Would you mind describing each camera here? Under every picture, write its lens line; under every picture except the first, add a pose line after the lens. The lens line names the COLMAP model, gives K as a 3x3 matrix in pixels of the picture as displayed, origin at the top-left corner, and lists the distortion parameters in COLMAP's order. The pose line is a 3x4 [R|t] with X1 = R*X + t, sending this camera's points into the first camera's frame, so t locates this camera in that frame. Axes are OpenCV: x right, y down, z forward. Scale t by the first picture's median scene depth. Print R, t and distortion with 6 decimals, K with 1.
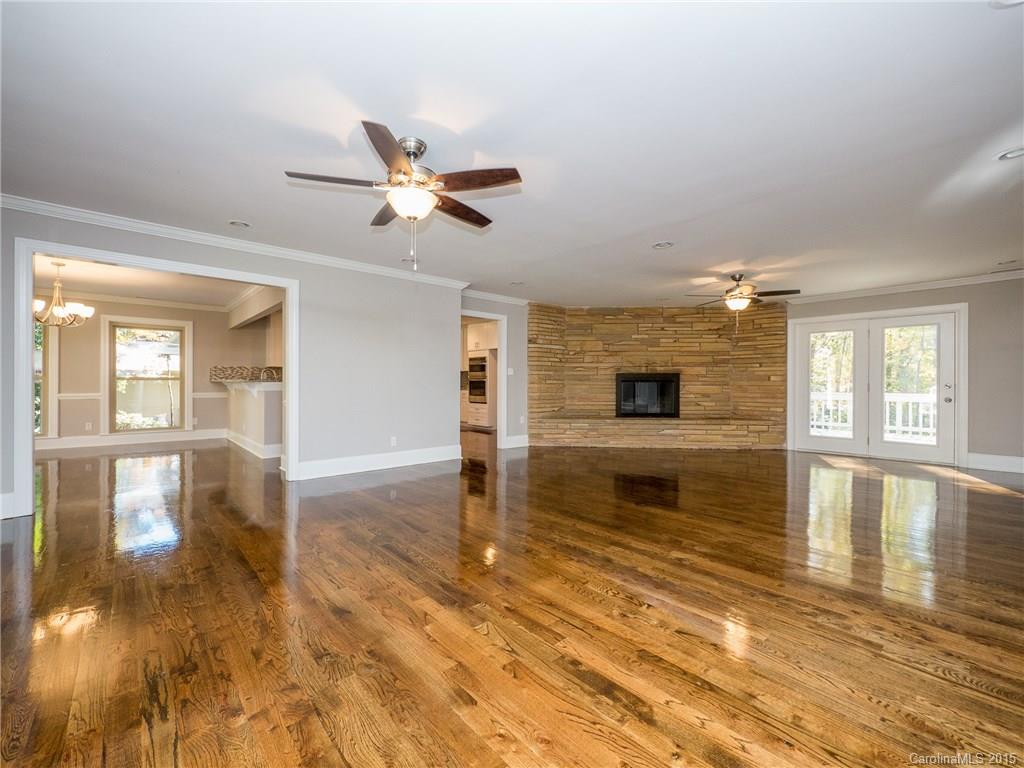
lens RADIAL K [[435.5, 0, 508.5], [0, 435.5, 388.9], [0, 0, 1]] dist [-0.008393, 0.000316]
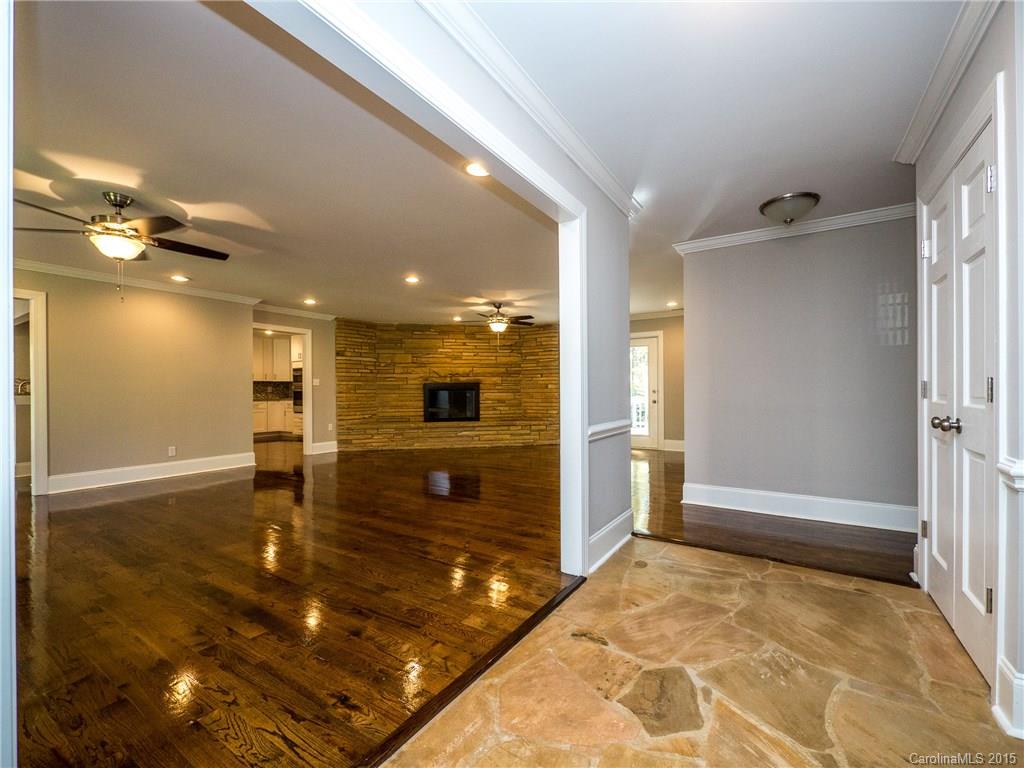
lens RADIAL K [[435.5, 0, 508.5], [0, 435.5, 388.9], [0, 0, 1]] dist [-0.008393, 0.000316]
pose [[0.960423, -0.009877, 0.278371, 0.153025], [0.015598, 0.999710, -0.018344, 0.003559], [-0.278109, 0.021960, 0.960299, -0.144539]]
